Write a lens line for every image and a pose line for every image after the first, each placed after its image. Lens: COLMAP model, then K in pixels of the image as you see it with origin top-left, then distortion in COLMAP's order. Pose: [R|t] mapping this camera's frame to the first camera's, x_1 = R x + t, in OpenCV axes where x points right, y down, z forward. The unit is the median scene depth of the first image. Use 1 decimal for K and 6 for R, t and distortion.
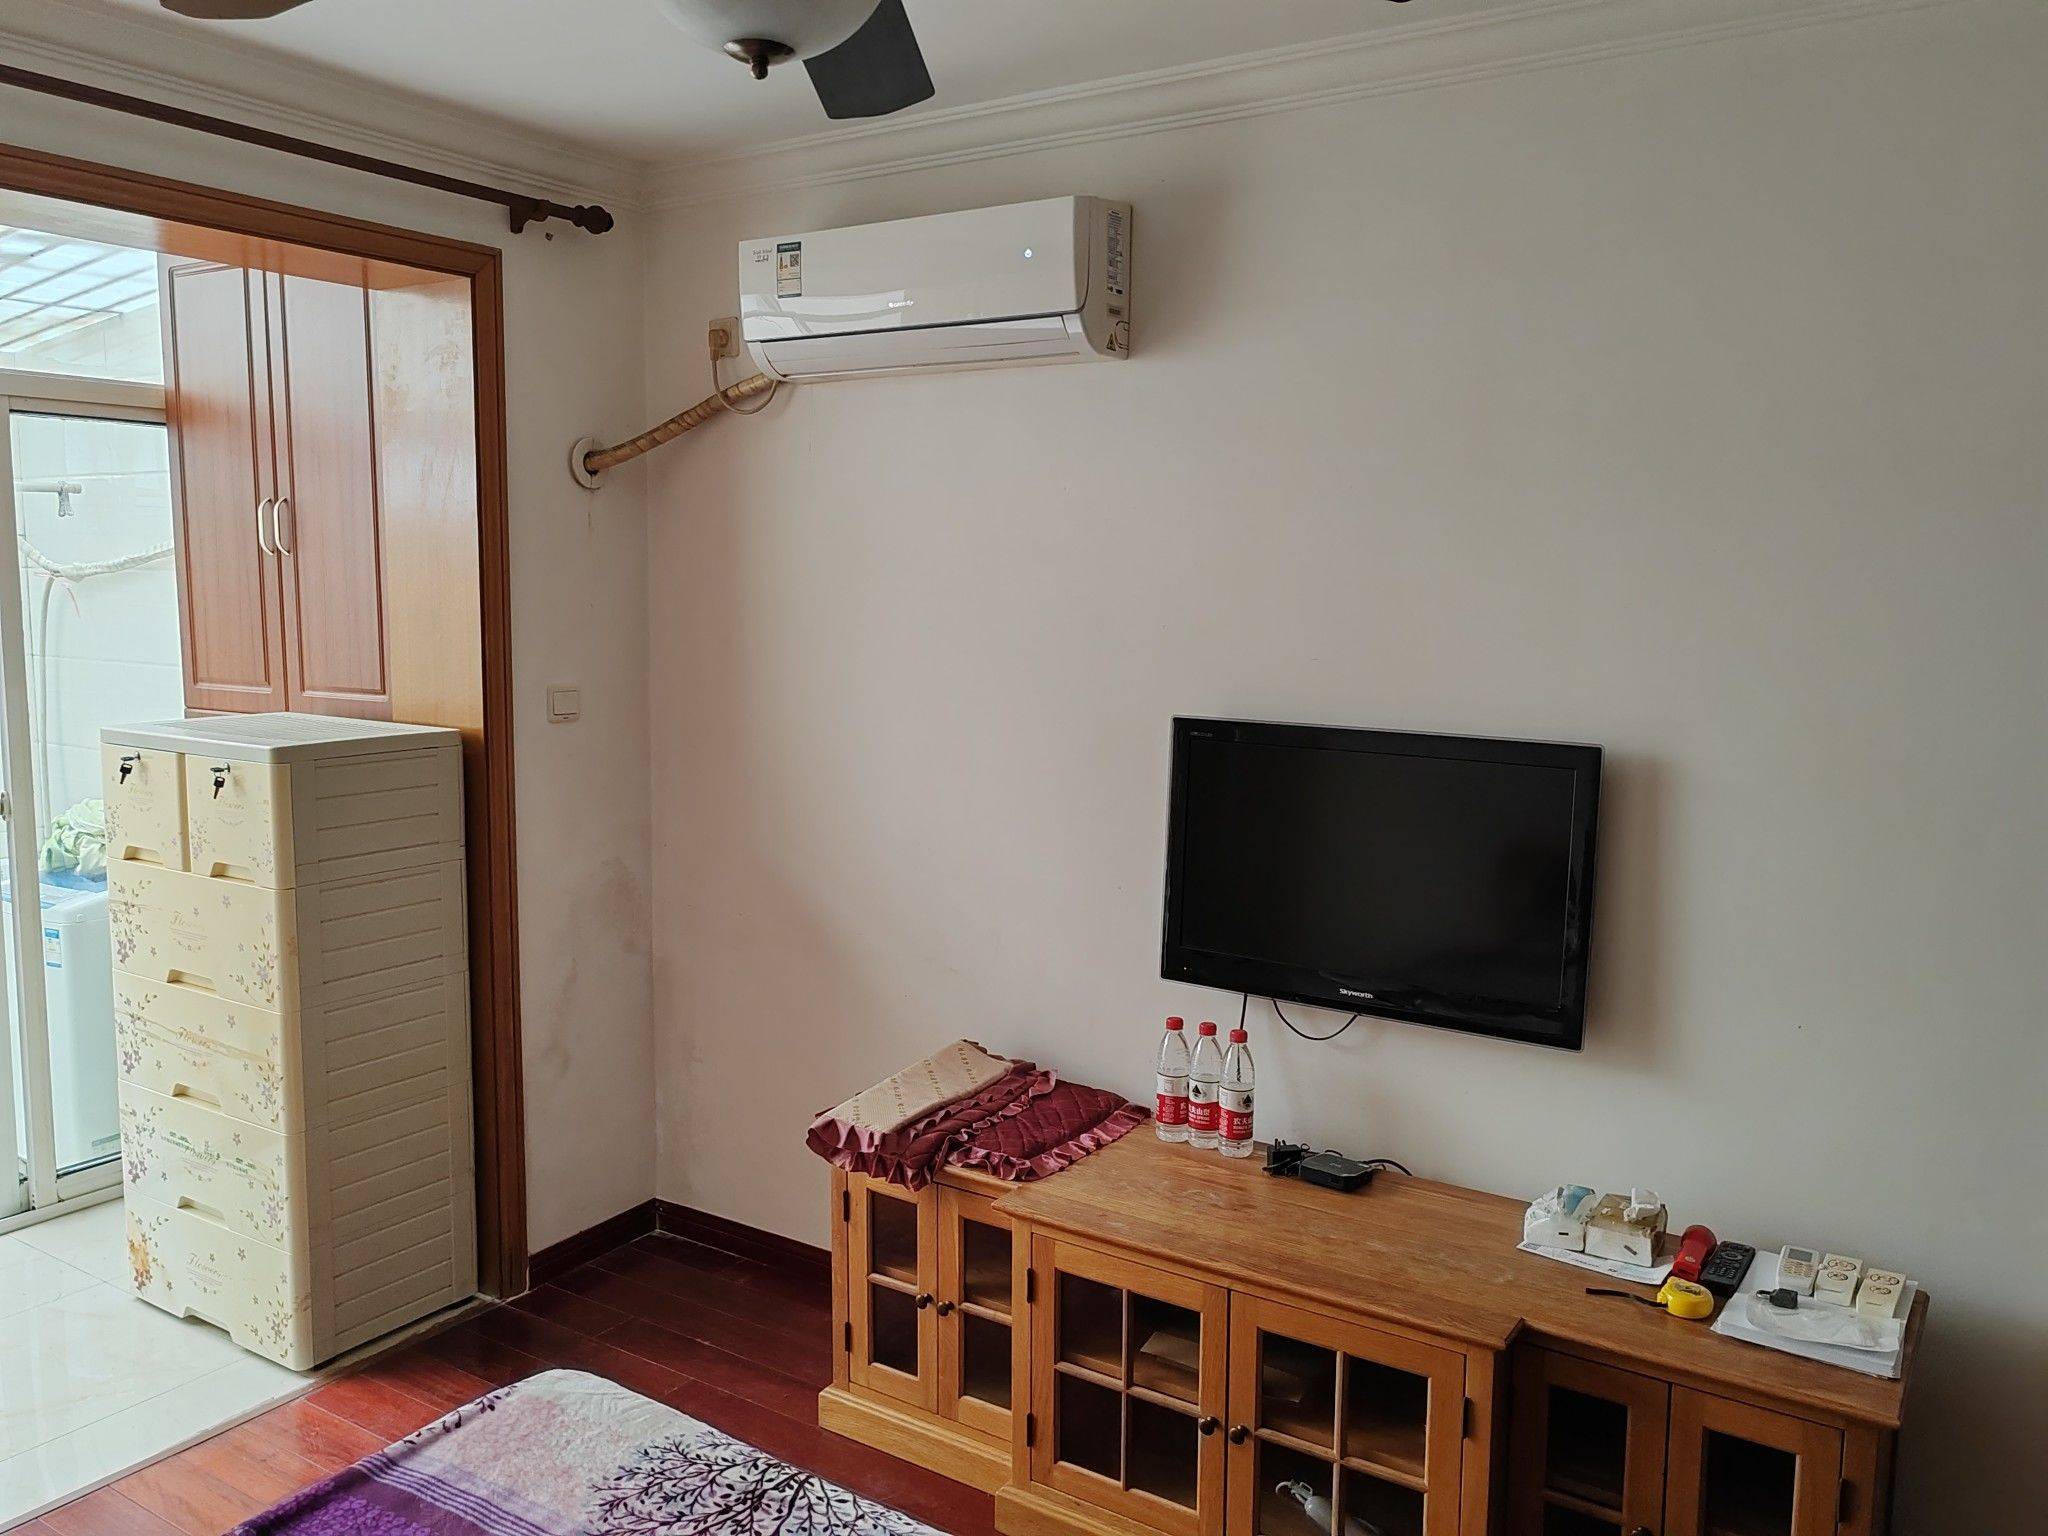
lens RADIAL K [[1597.4, 0, 1025.1], [0, 1597.4, 760.2], [0, 0, 1]] dist [0.005746, 0.006011]
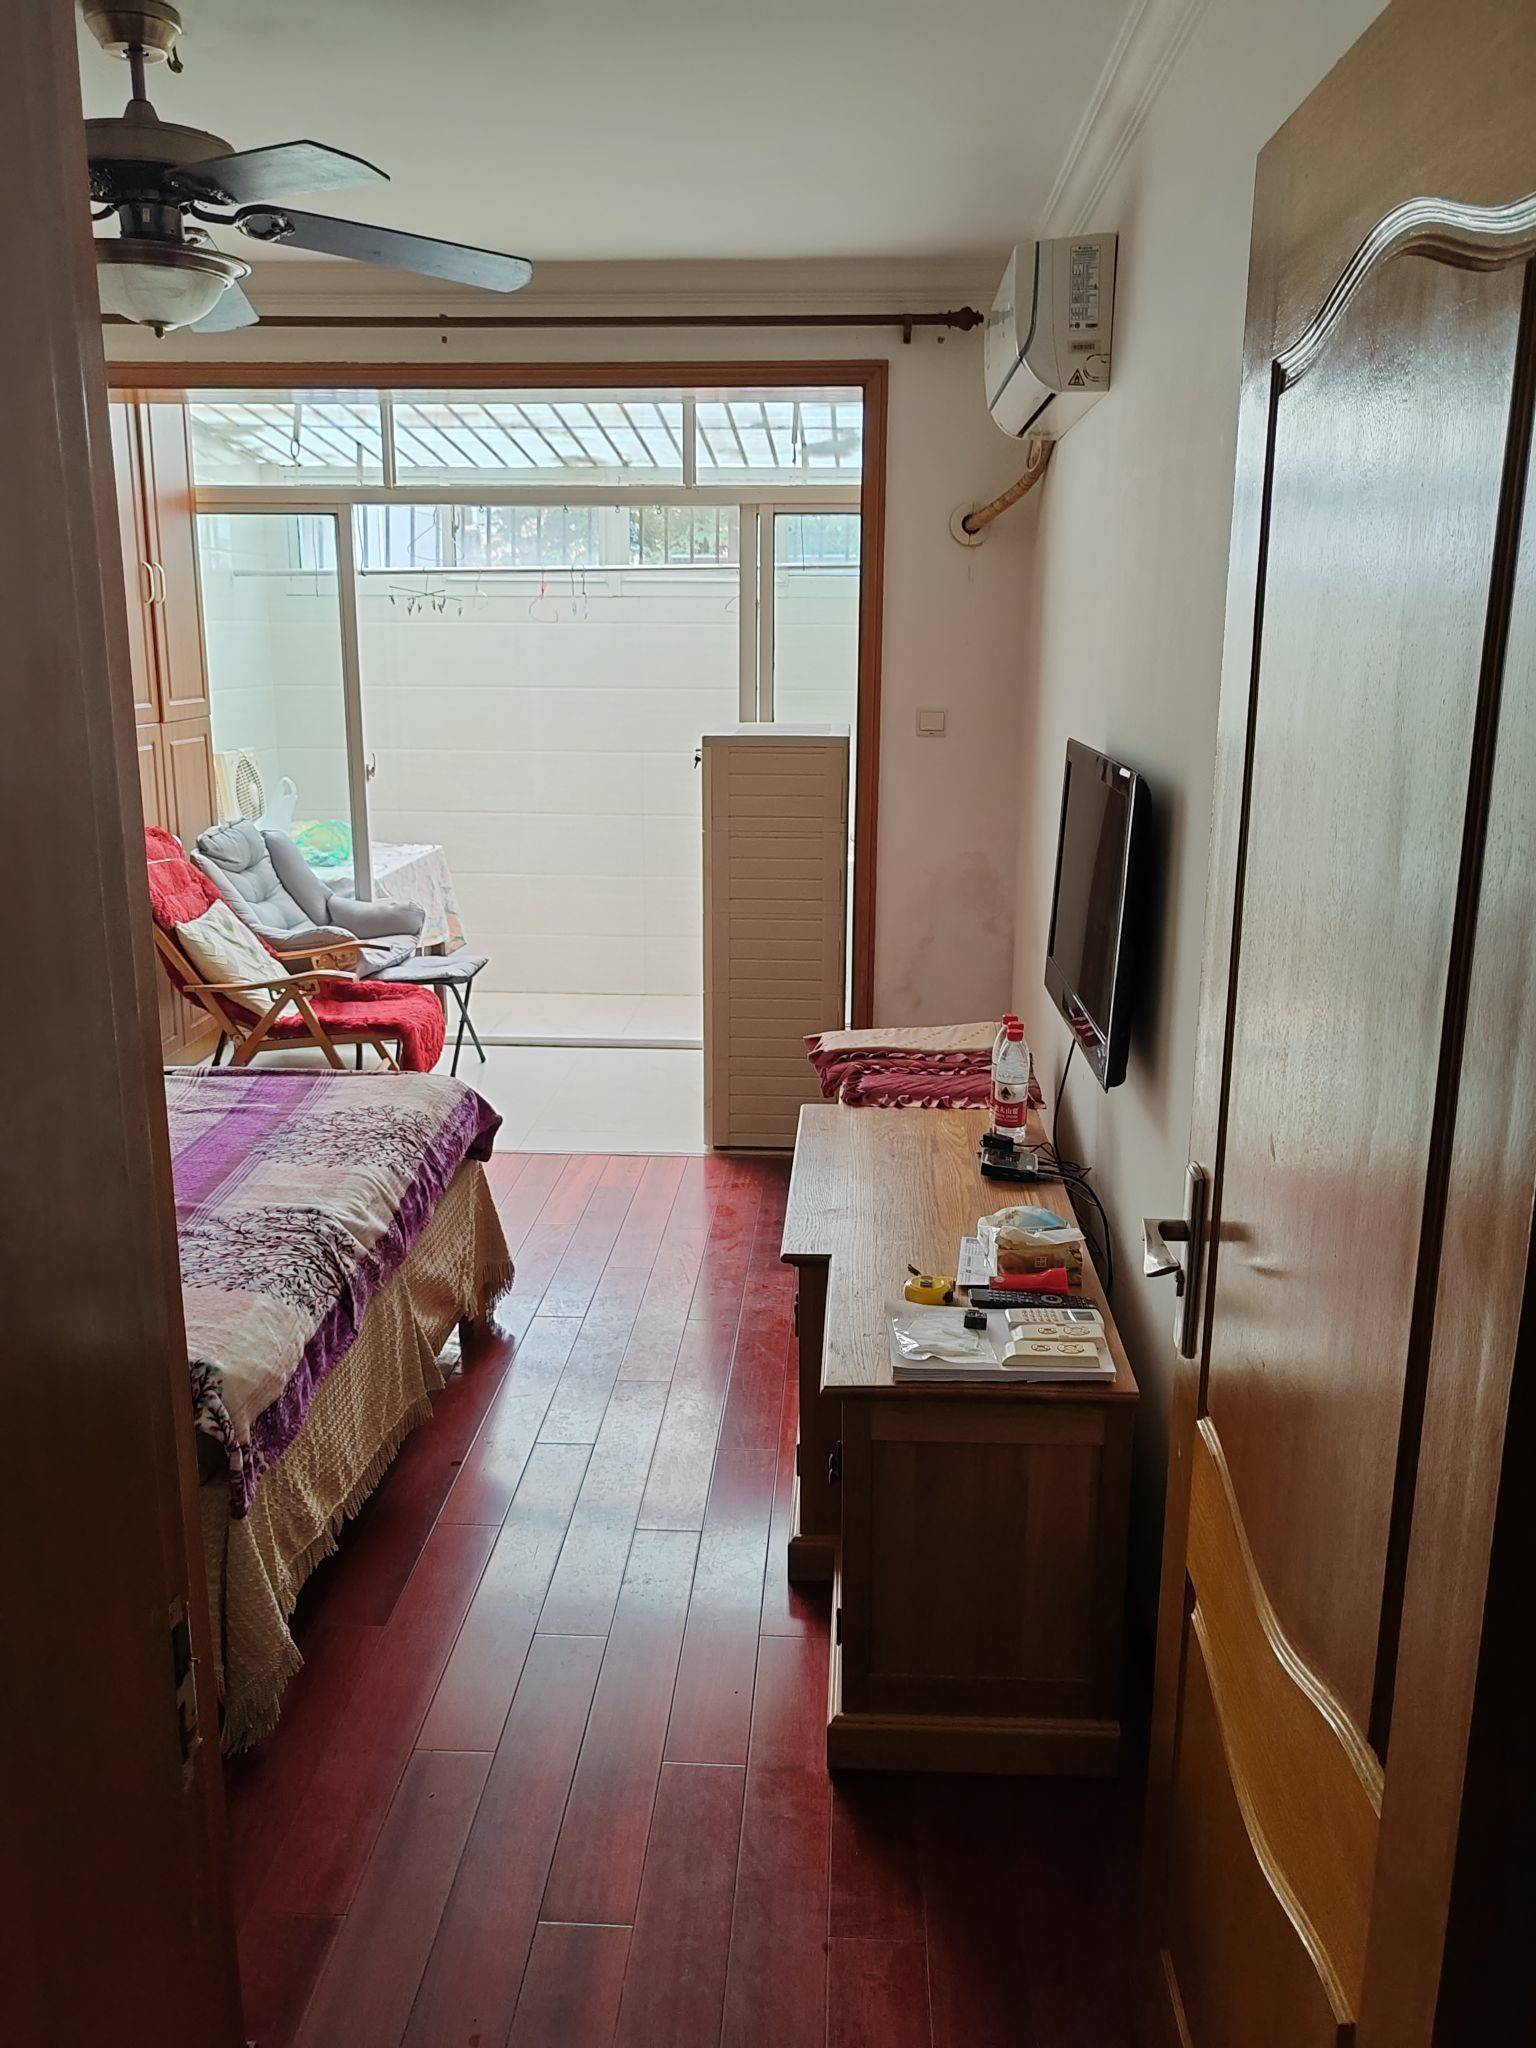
lens RADIAL K [[1597.4, 0, 767.9], [0, 1597.4, 1030.9], [0, 0, 1]] dist [0.005746, 0.006011]
pose [[0.505694, 0.199054, -0.839435, 0.923559], [-0.098660, 0.979978, 0.172945, -0.001652], [0.857053, -0.004639, 0.515207, 0.279454]]
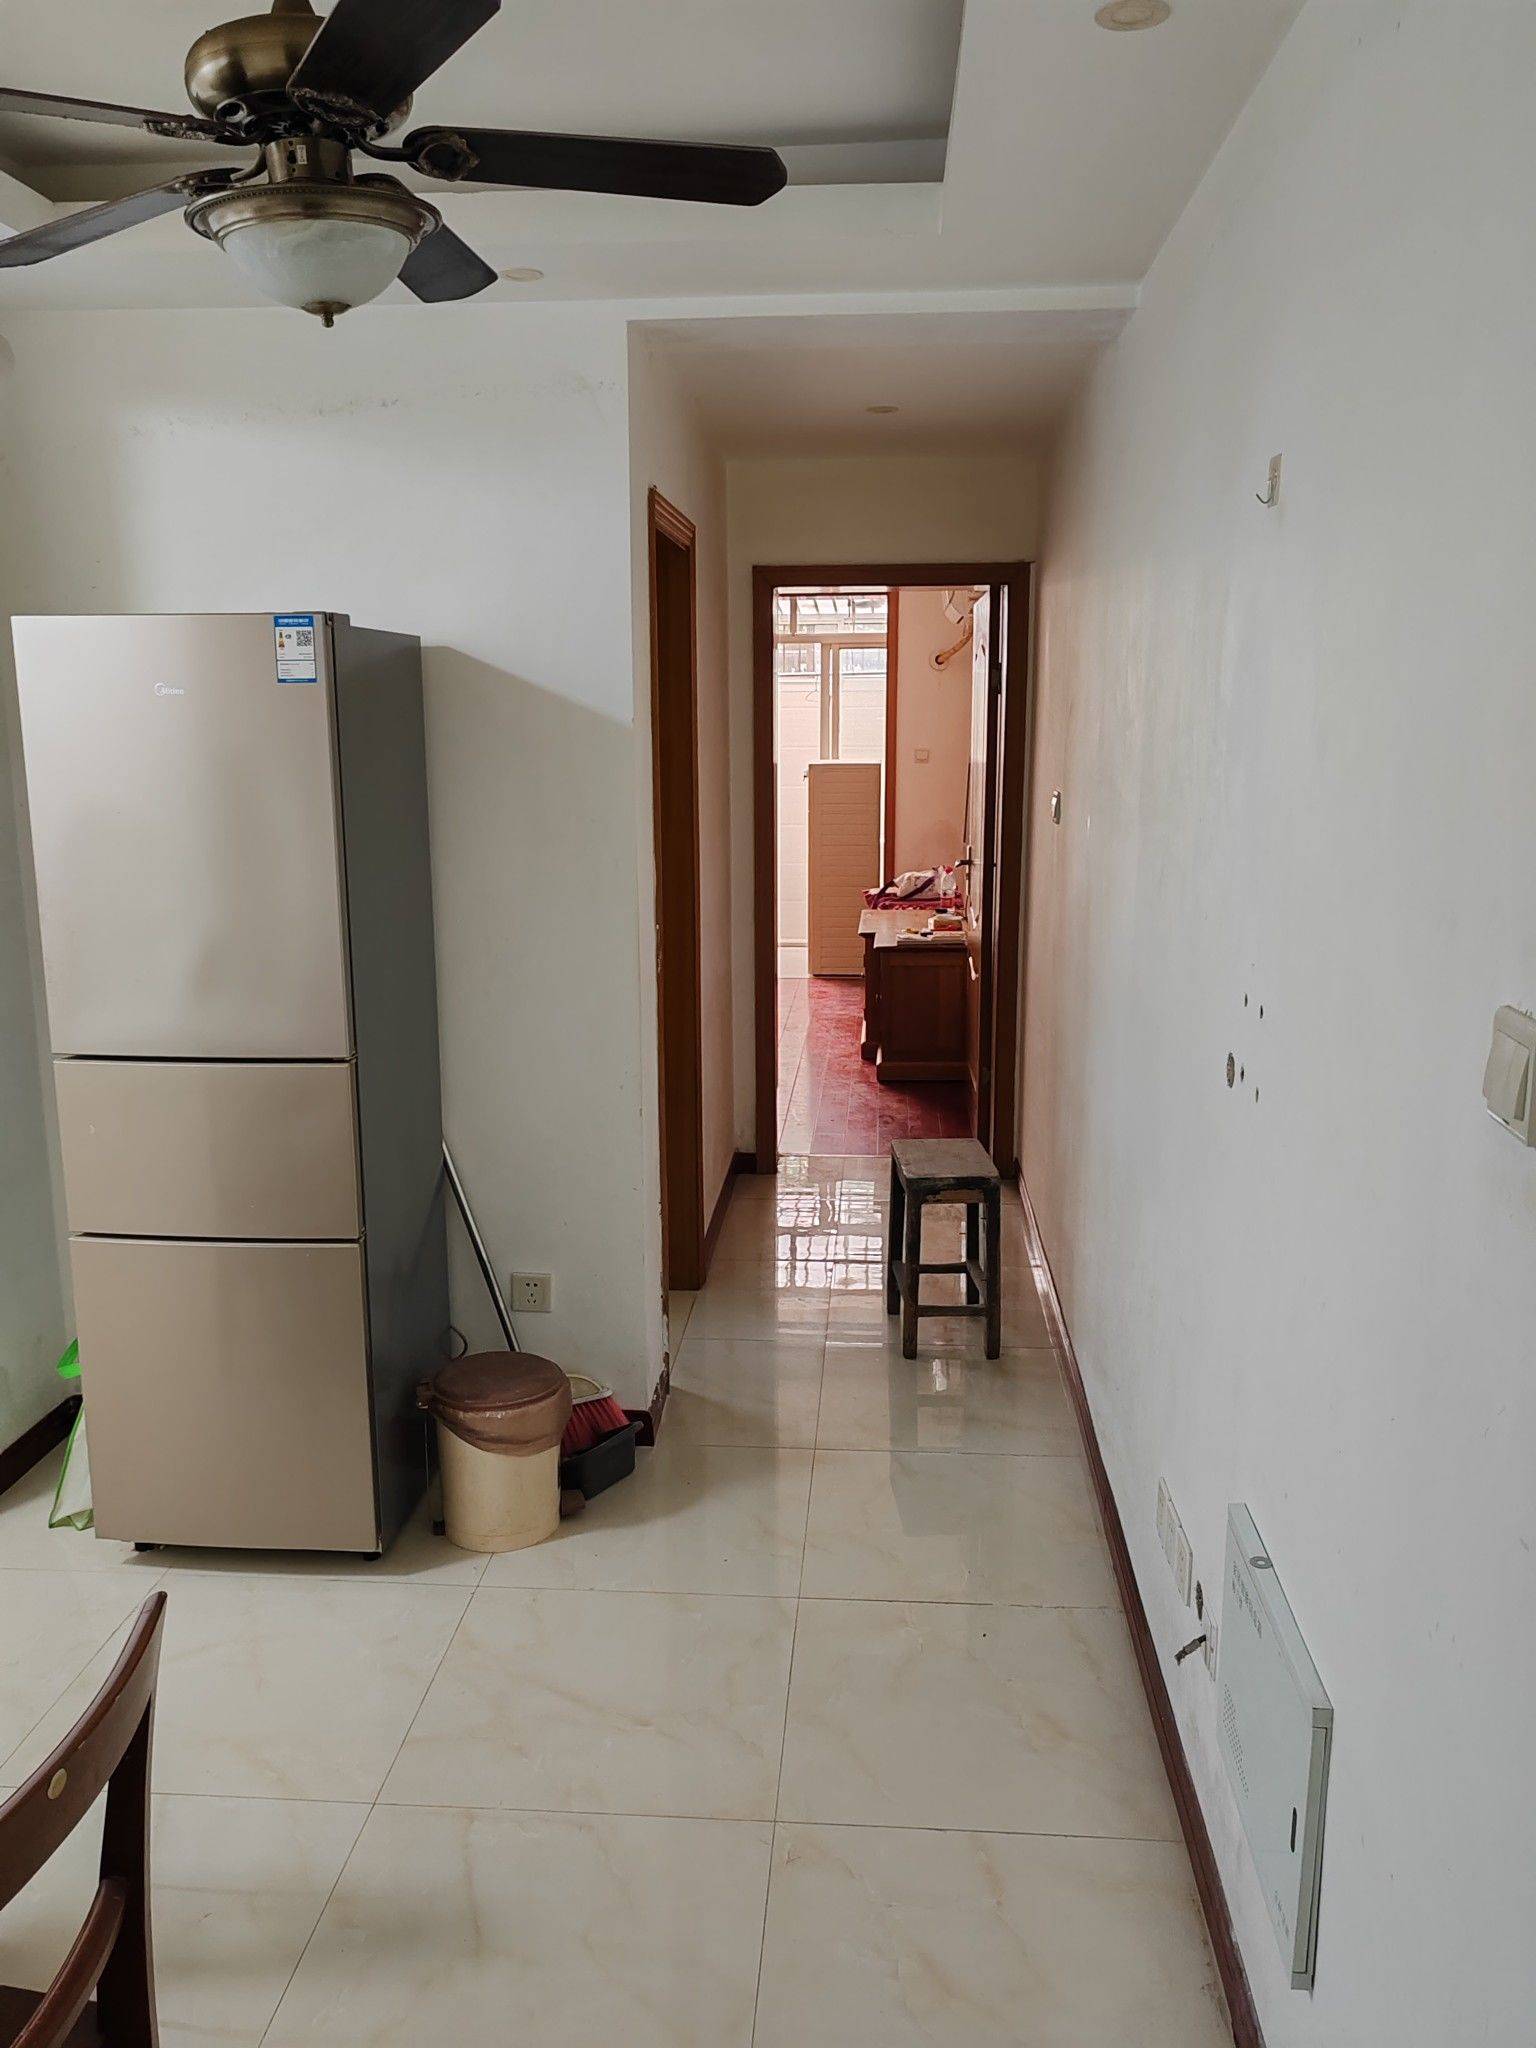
lens RADIAL K [[1597.4, 0, 771.0], [0, 1597.4, 1020.4], [0, 0, 1]] dist [0.005746, 0.006011]
pose [[0.491719, 0.156810, -0.856518, 2.240512], [-0.095495, 0.987429, 0.125953, 0.102623], [0.865502, 0.019860, 0.500512, -0.583763]]
